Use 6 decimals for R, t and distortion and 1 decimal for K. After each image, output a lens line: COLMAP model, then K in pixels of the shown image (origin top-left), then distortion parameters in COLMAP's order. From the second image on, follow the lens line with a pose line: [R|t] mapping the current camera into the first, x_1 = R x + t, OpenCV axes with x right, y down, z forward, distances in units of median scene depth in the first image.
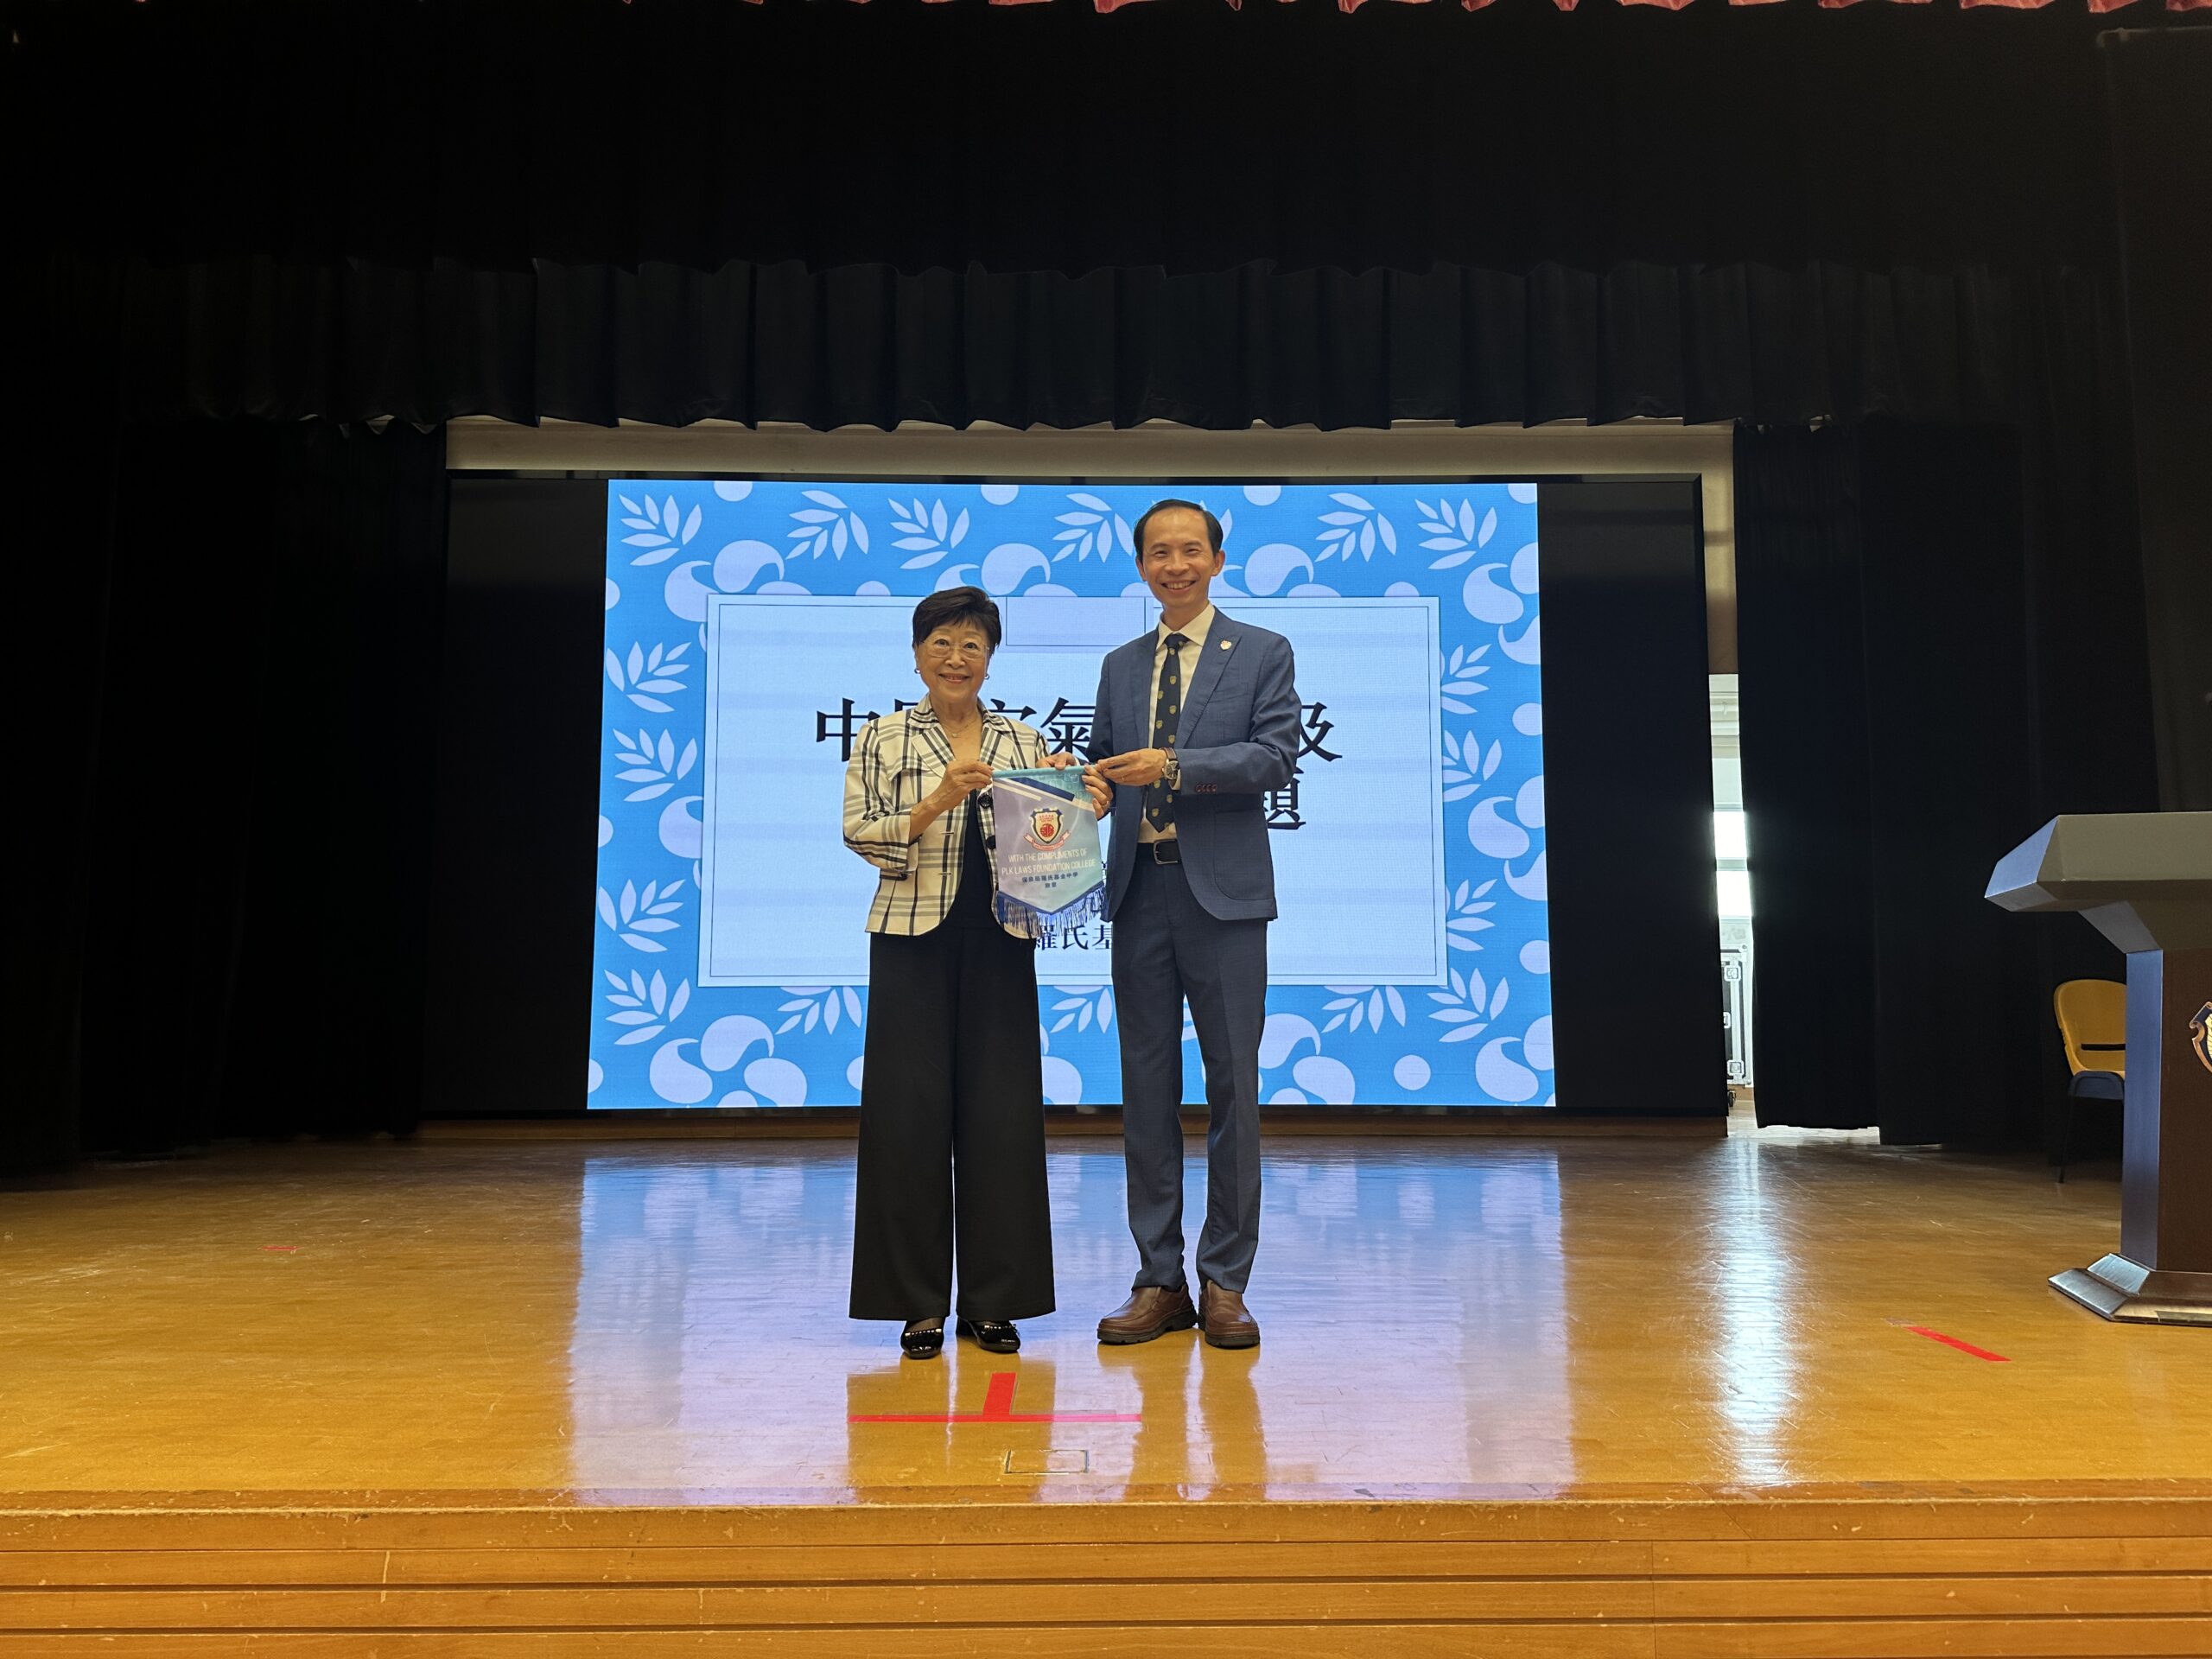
lens RADIAL K [[1569.0, 0, 1092.0], [0, 1569.0, 848.2], [0, 0, 1]] dist [0.020572, -0.026280]
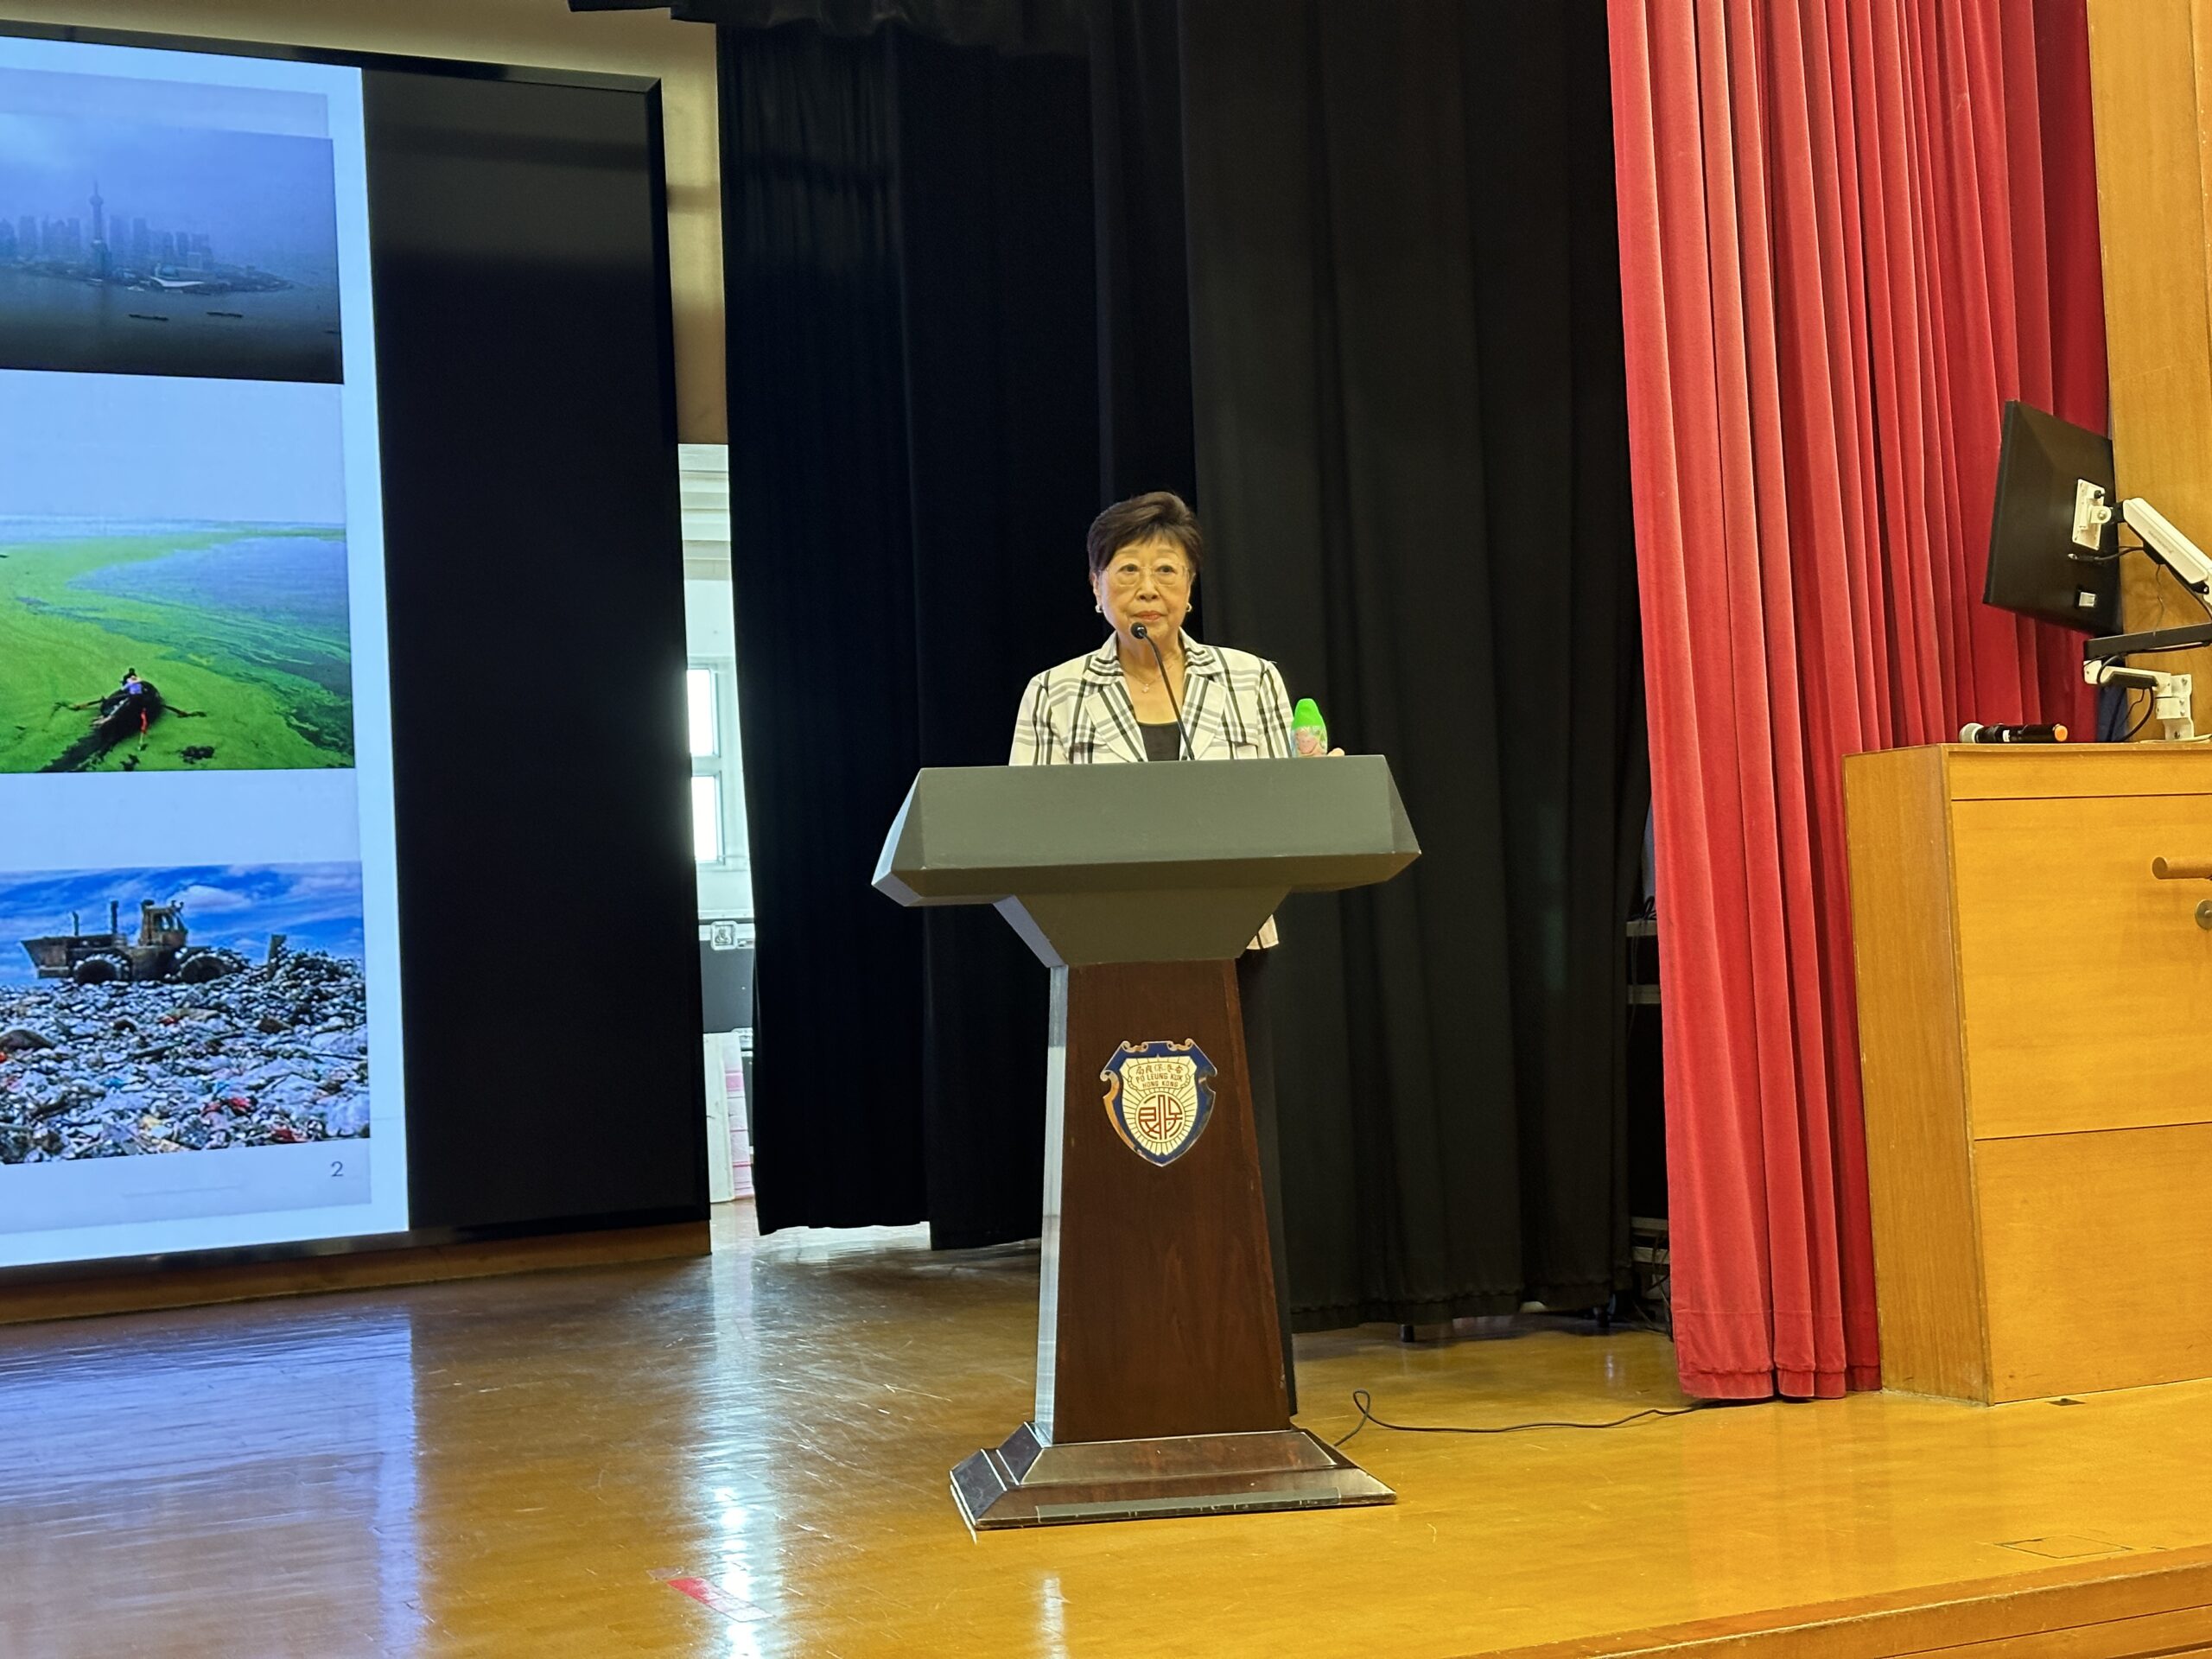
lens RADIAL K [[3110.6, 0, 1115.9], [0, 3110.6, 827.2], [0, 0, 1]] dist [0.109051, 0.000000]
pose [[0.907260, -0.026041, 0.419764, 0.175296], [0.007222, 0.998899, 0.046359, -0.068950], [-0.420509, -0.039028, 0.906448, -0.254707]]
